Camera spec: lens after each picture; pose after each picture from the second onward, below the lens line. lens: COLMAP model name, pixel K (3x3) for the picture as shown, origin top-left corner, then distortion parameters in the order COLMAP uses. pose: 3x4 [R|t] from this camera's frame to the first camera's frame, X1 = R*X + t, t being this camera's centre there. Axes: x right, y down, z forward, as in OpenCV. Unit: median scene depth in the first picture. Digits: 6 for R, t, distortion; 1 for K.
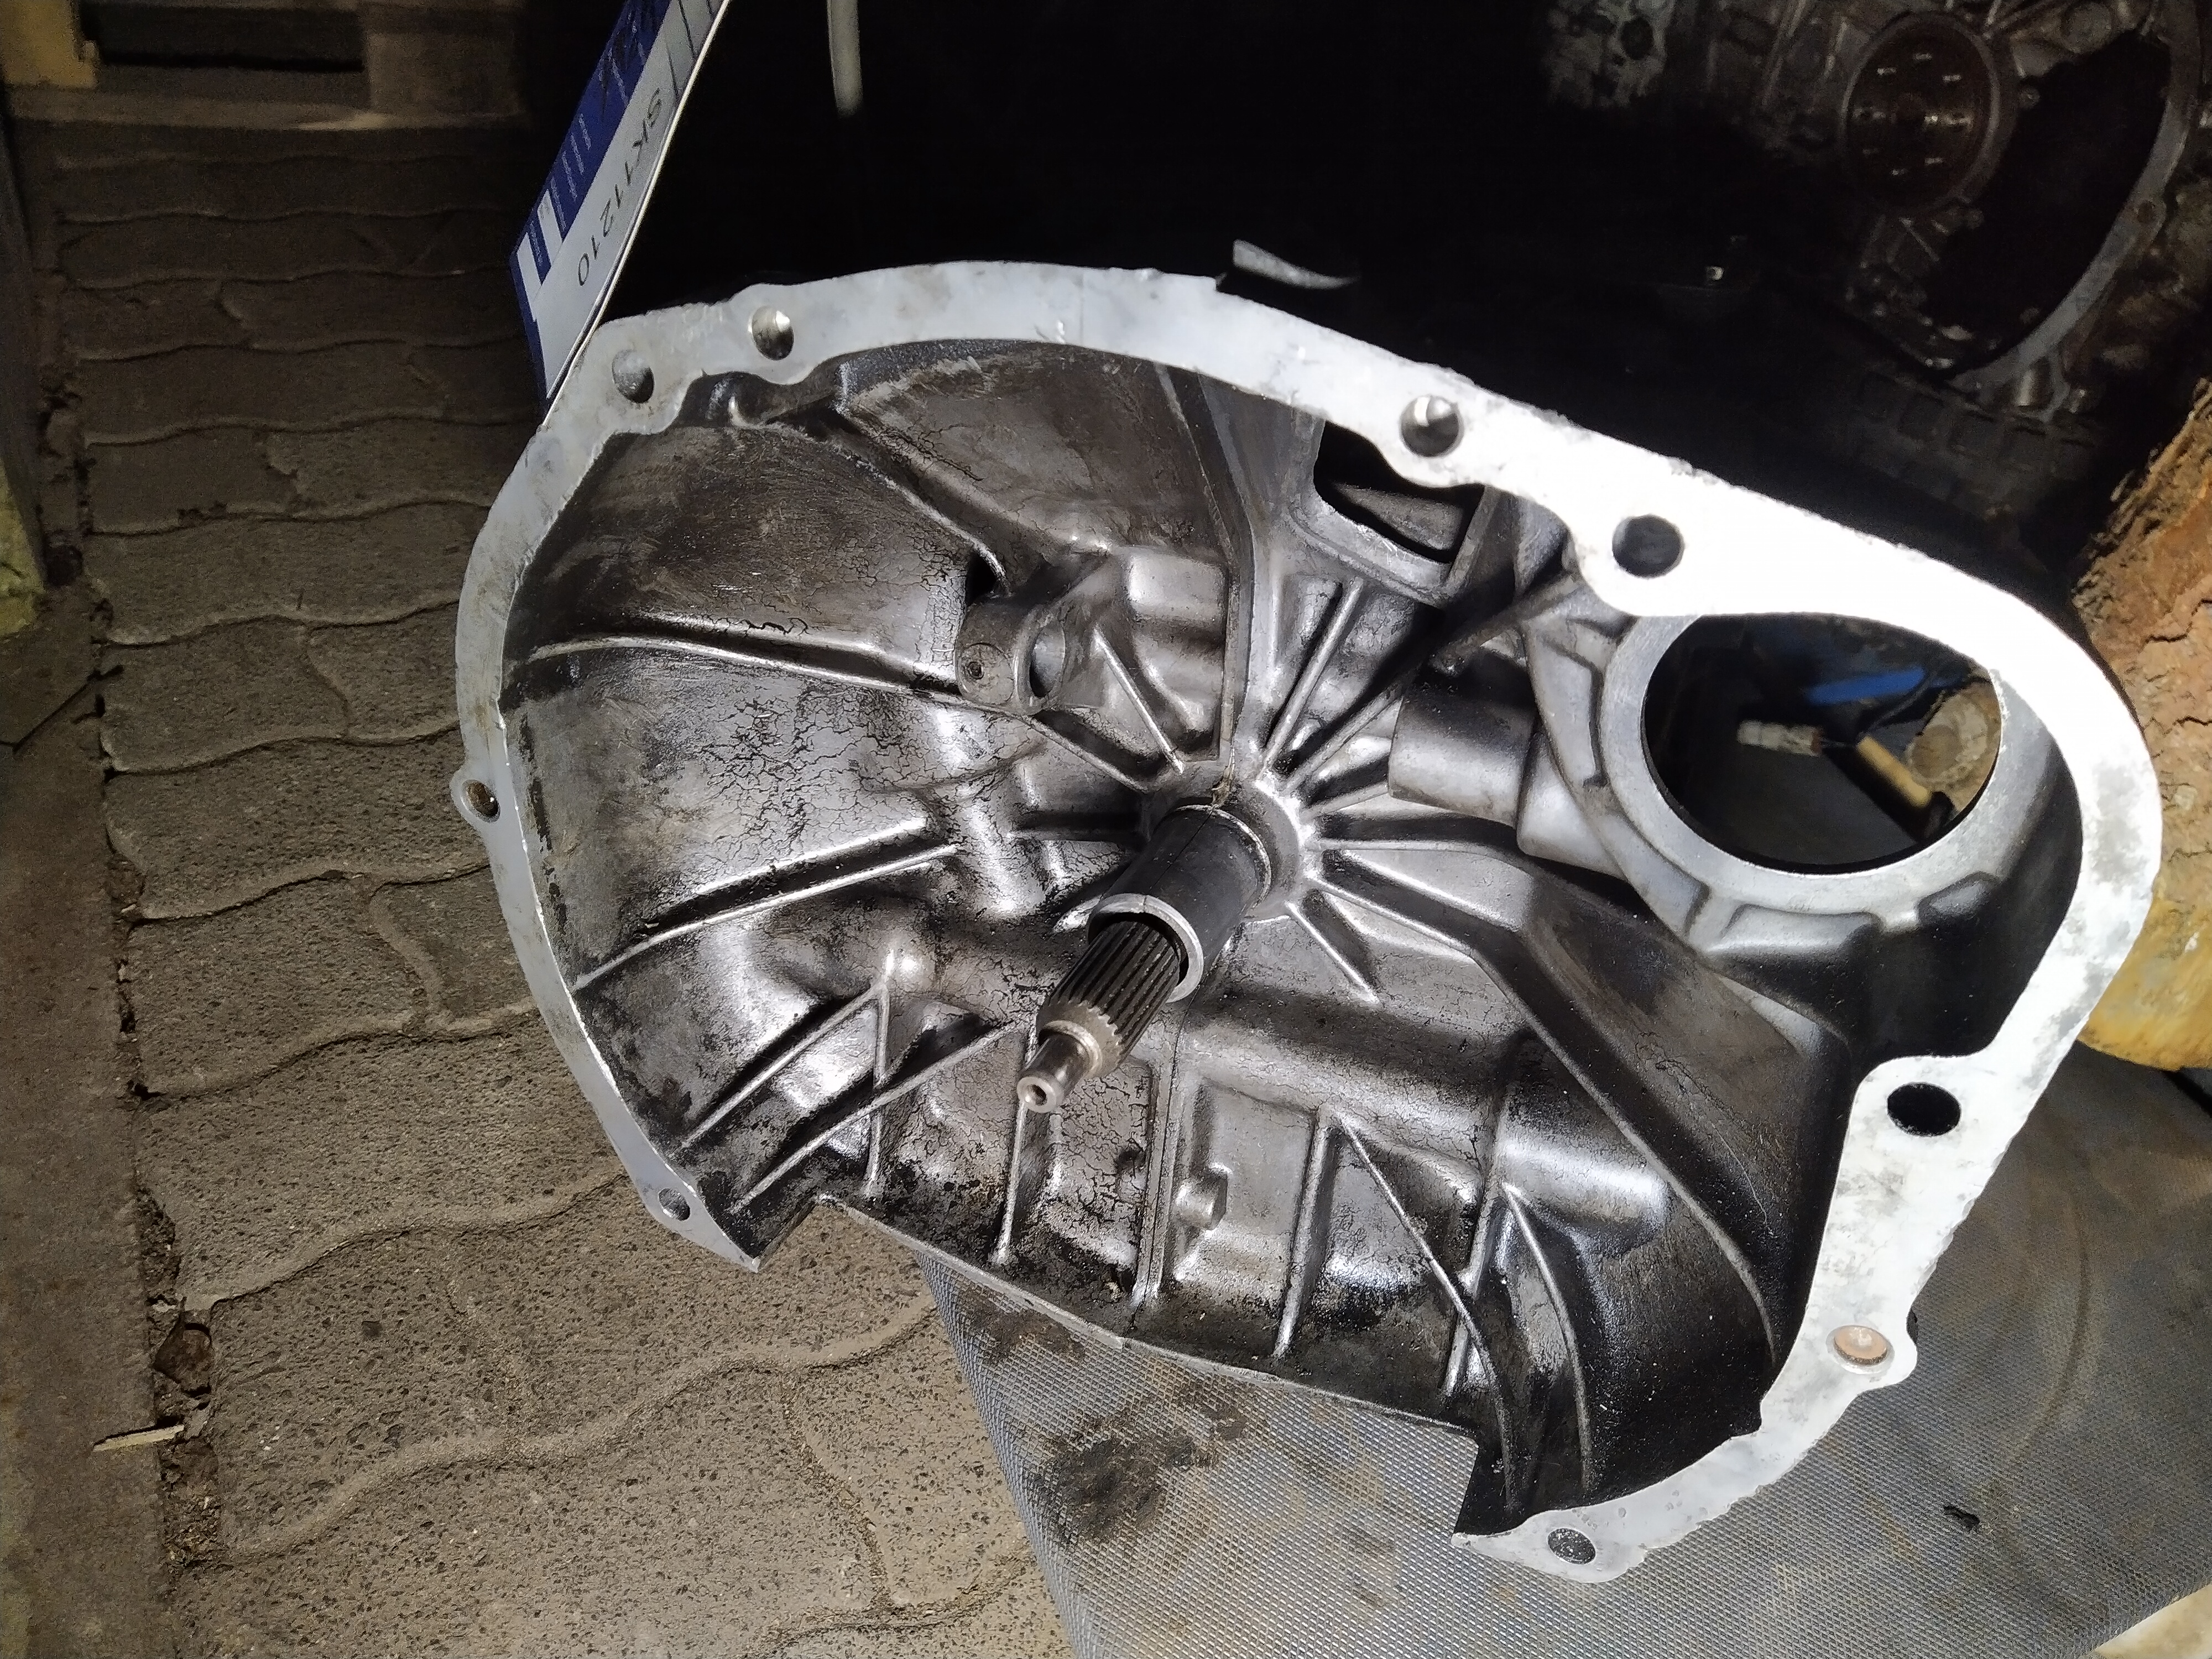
lens RADIAL K [[1627.5, 0, 1077.5], [0, 1627.5, 830.9], [0, 0, 1]] dist [0.089754, -0.151701]
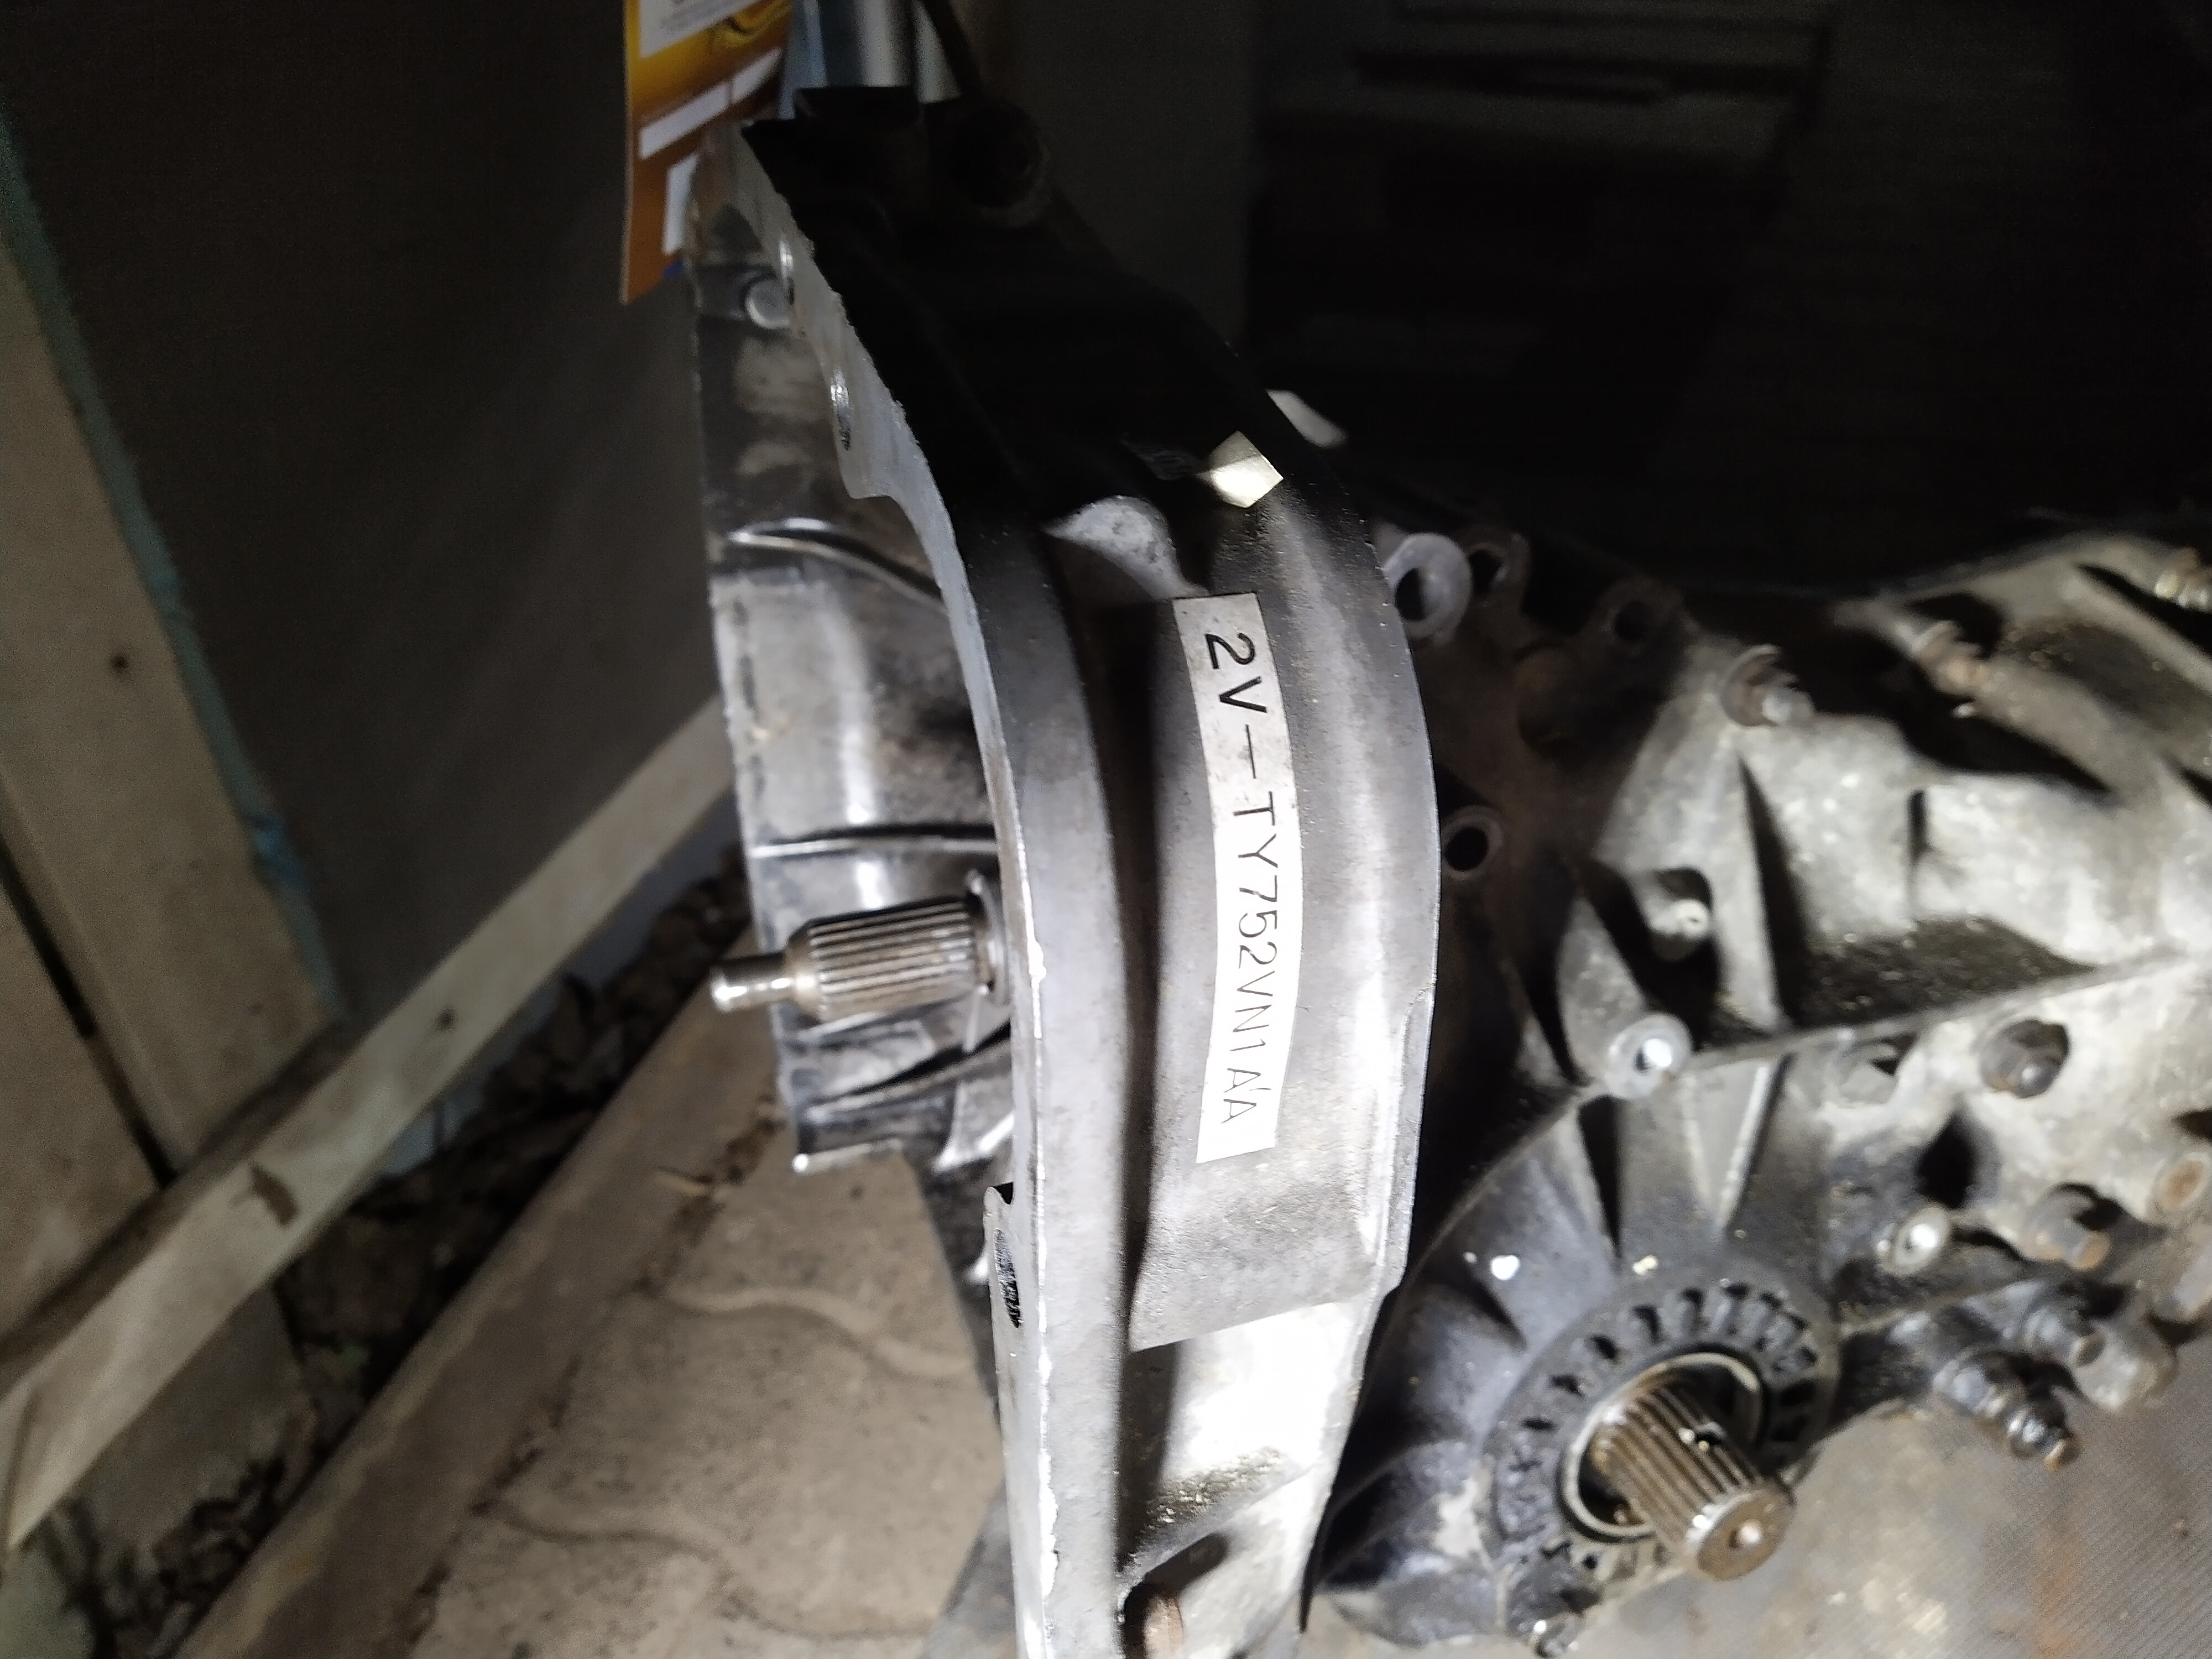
lens RADIAL K [[1624.1, 0, 1077.2], [0, 1624.1, 827.7], [0, 0, 1]] dist [0.086759, -0.145936]
pose [[0.670908, 0.253603, -0.696827, 0.445753], [-0.343423, 0.939115, 0.011132, -0.007186], [0.657223, 0.231838, 0.717153, 0.234916]]
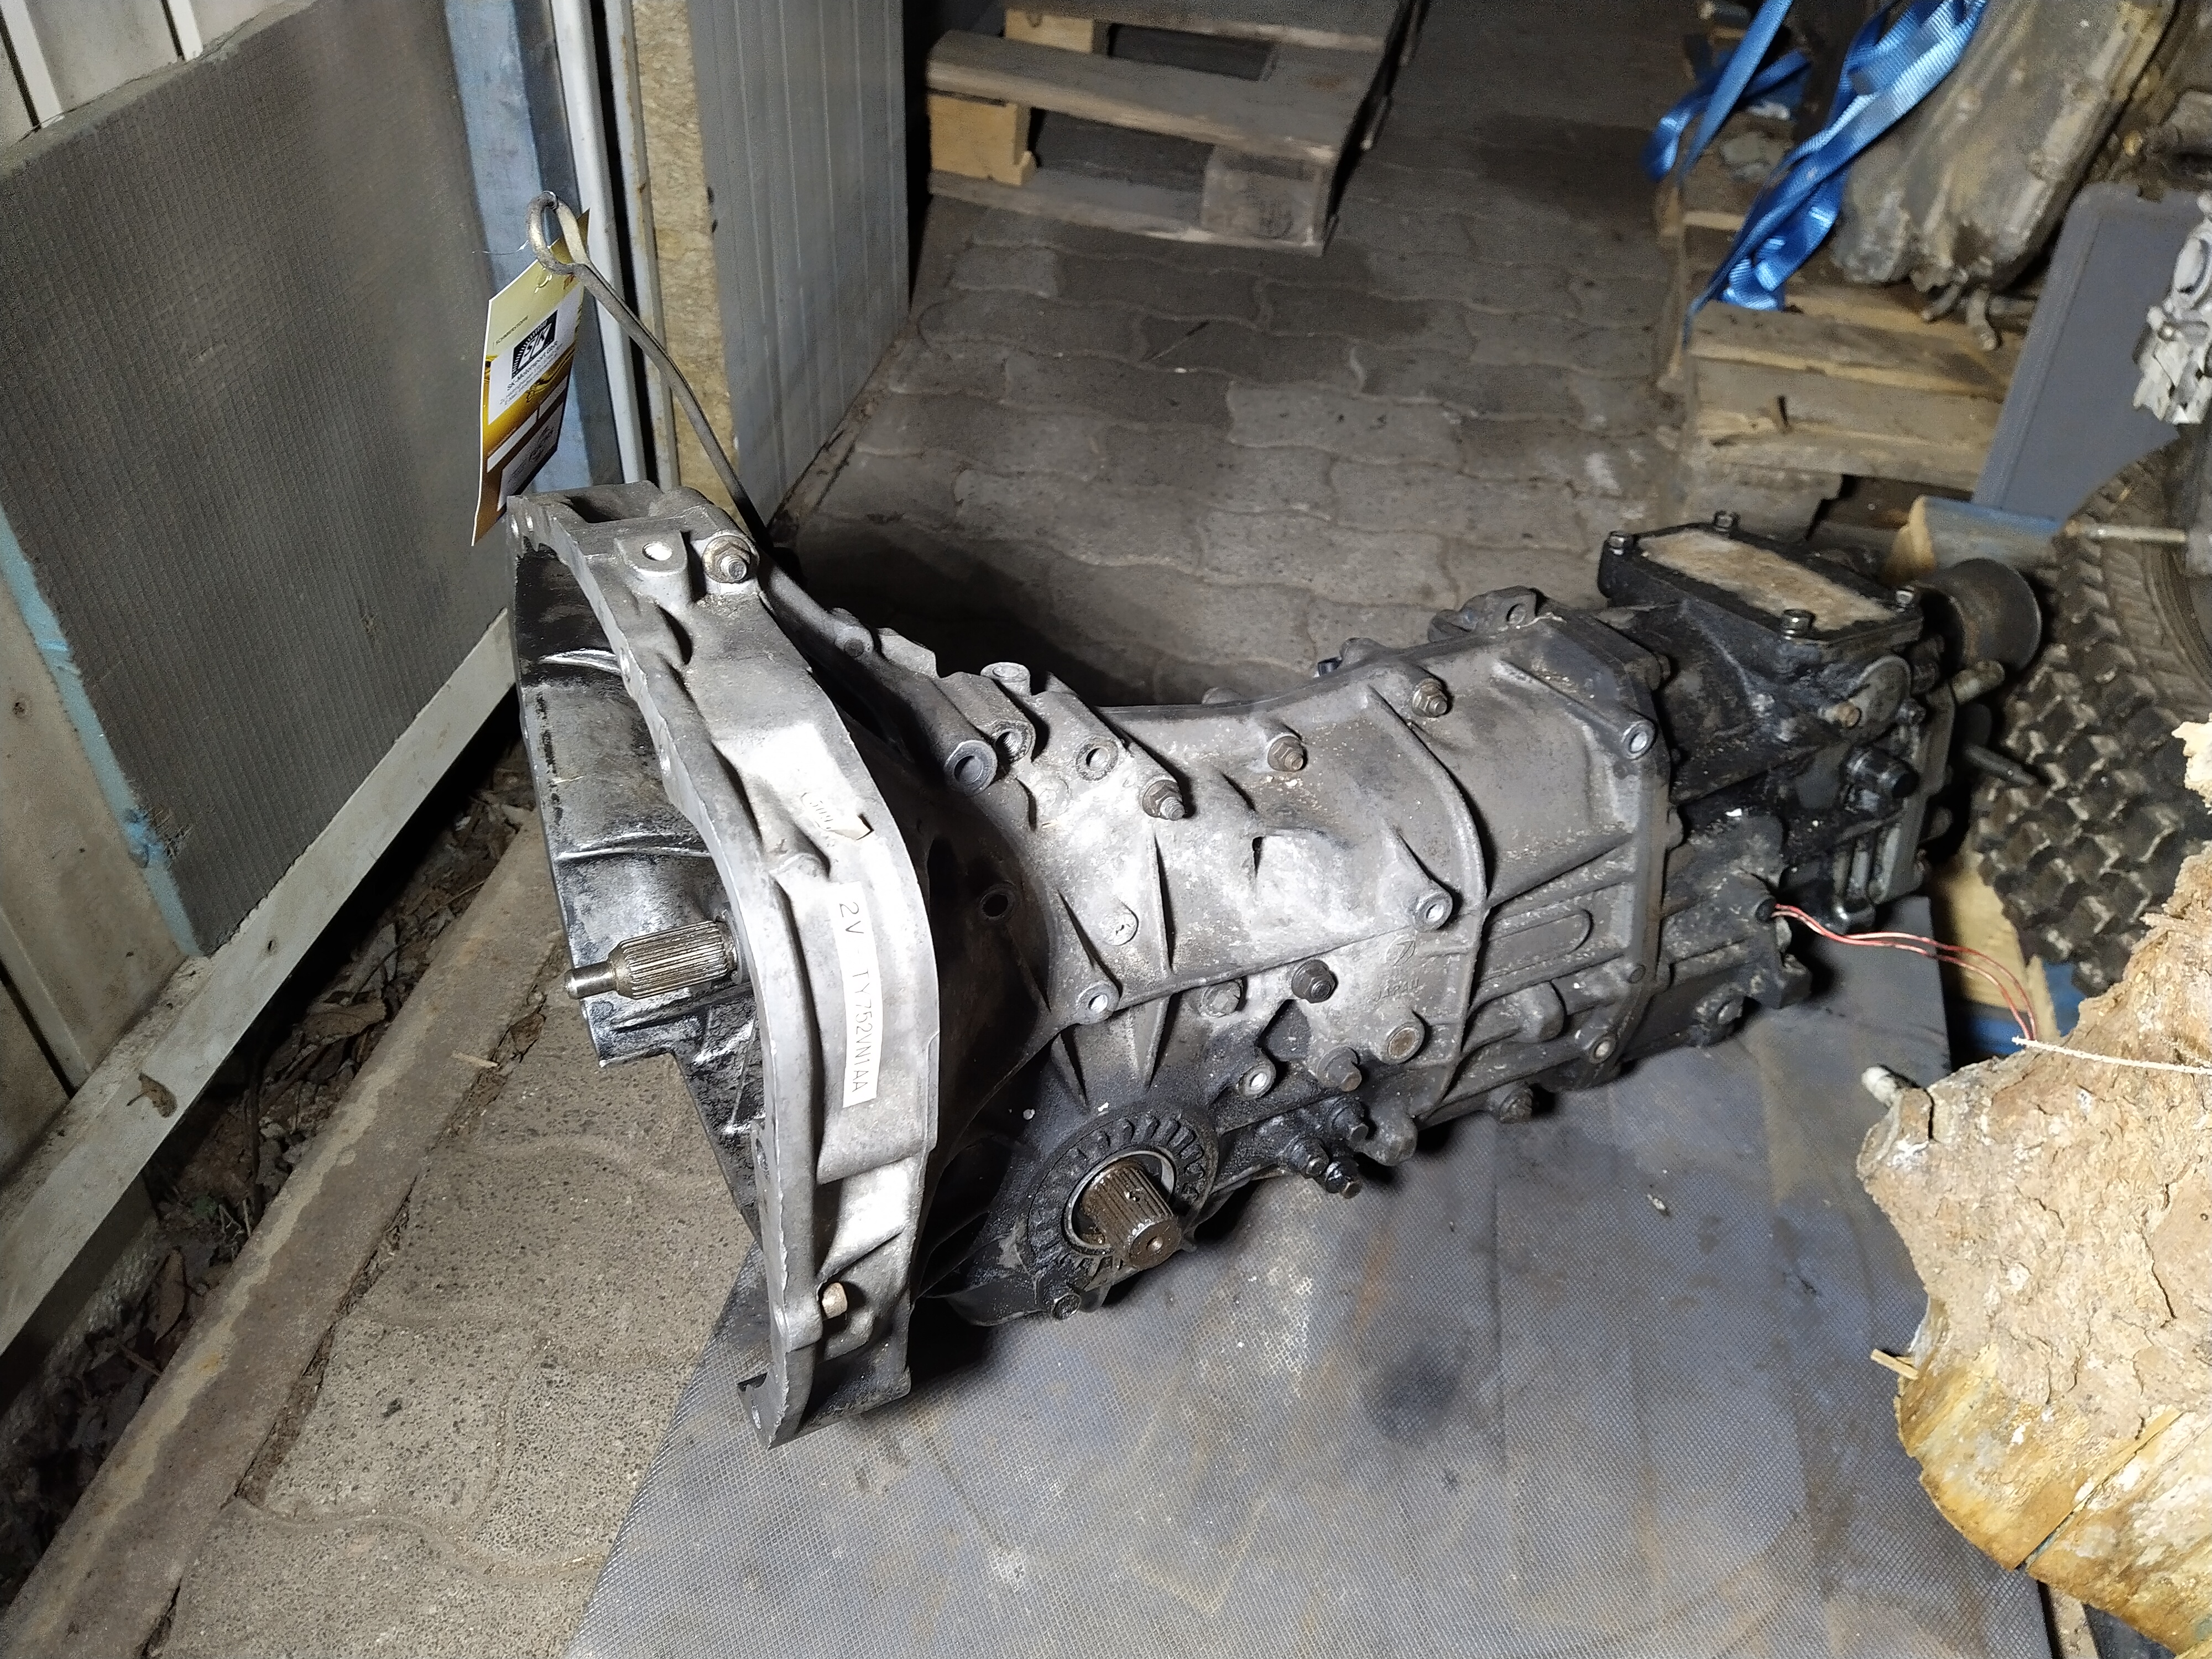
lens RADIAL K [[1627.5, 0, 1077.5], [0, 1627.5, 830.9], [0, 0, 1]] dist [0.089754, -0.151701]
pose [[0.789594, 0.312056, -0.528359, 0.694513], [-0.326346, 0.942722, 0.069083, -0.154365], [0.519654, 0.117880, 0.846206, -0.095890]]
